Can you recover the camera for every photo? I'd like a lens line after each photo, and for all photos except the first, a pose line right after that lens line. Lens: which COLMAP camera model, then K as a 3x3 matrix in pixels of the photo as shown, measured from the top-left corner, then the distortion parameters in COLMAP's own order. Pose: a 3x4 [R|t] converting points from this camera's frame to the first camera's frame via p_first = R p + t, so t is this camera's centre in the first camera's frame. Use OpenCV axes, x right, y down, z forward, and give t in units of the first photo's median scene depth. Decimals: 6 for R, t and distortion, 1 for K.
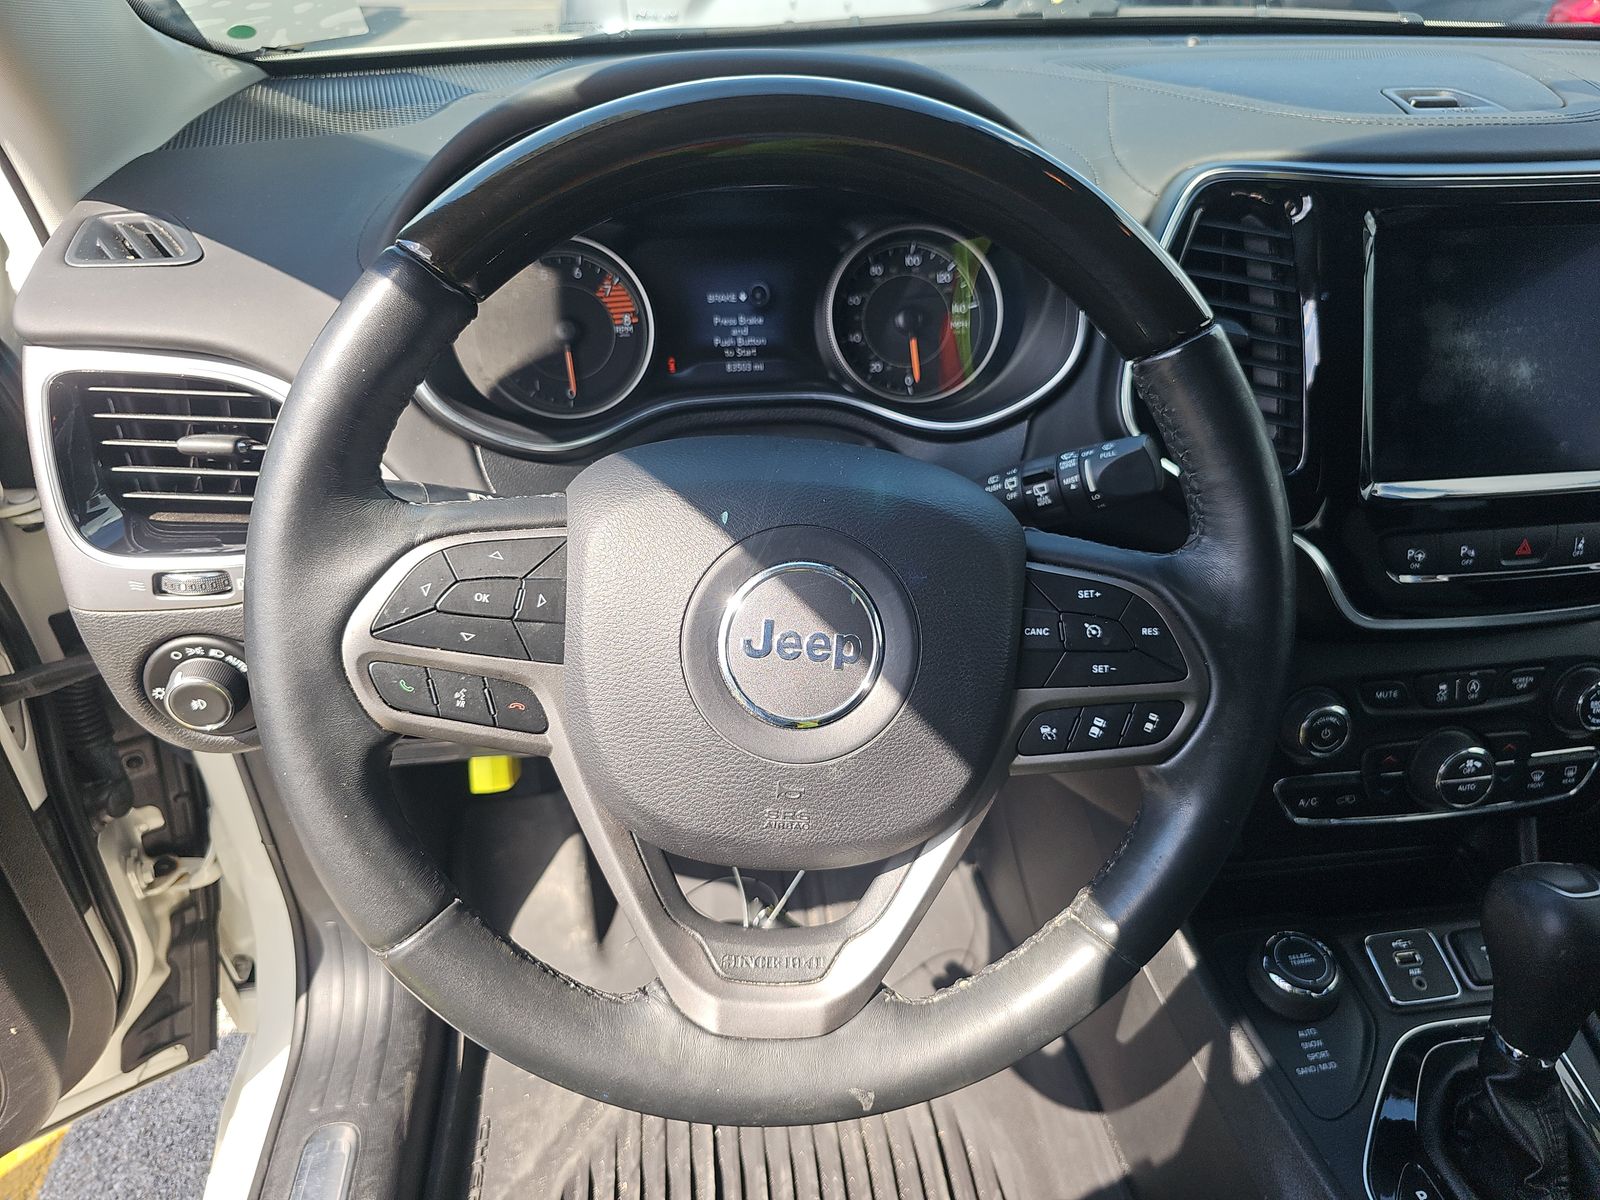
lens RADIAL K [[1218.7, 0, 799.7], [0, 1218.7, 637.7], [0, 0, 1]] dist [0.068763, -0.078543]
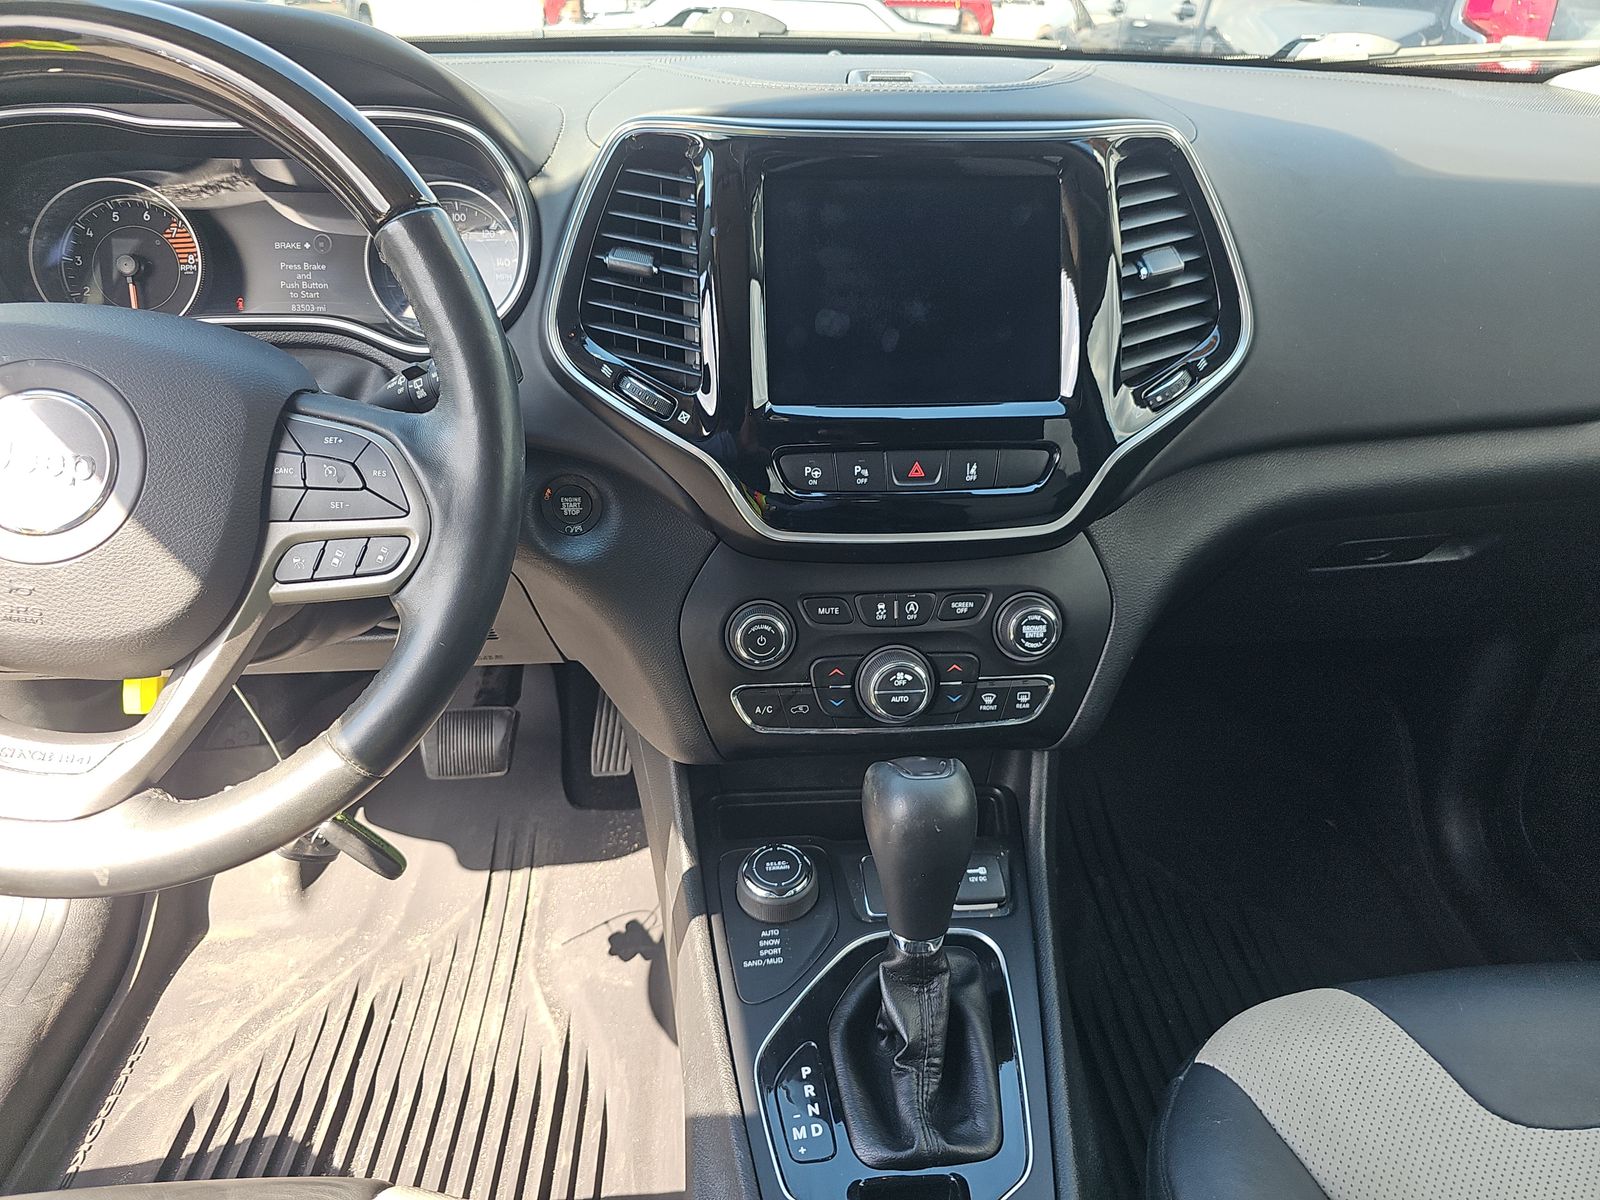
lens RADIAL K [[1218.7, 0, 799.7], [0, 1218.7, 637.7], [0, 0, 1]] dist [0.068763, -0.078543]
pose [[0.997853, 0.037465, -0.053722, 0.502508], [-0.040911, 0.997075, -0.064560, 0.138172], [0.051146, 0.066619, 0.996467, -0.070833]]
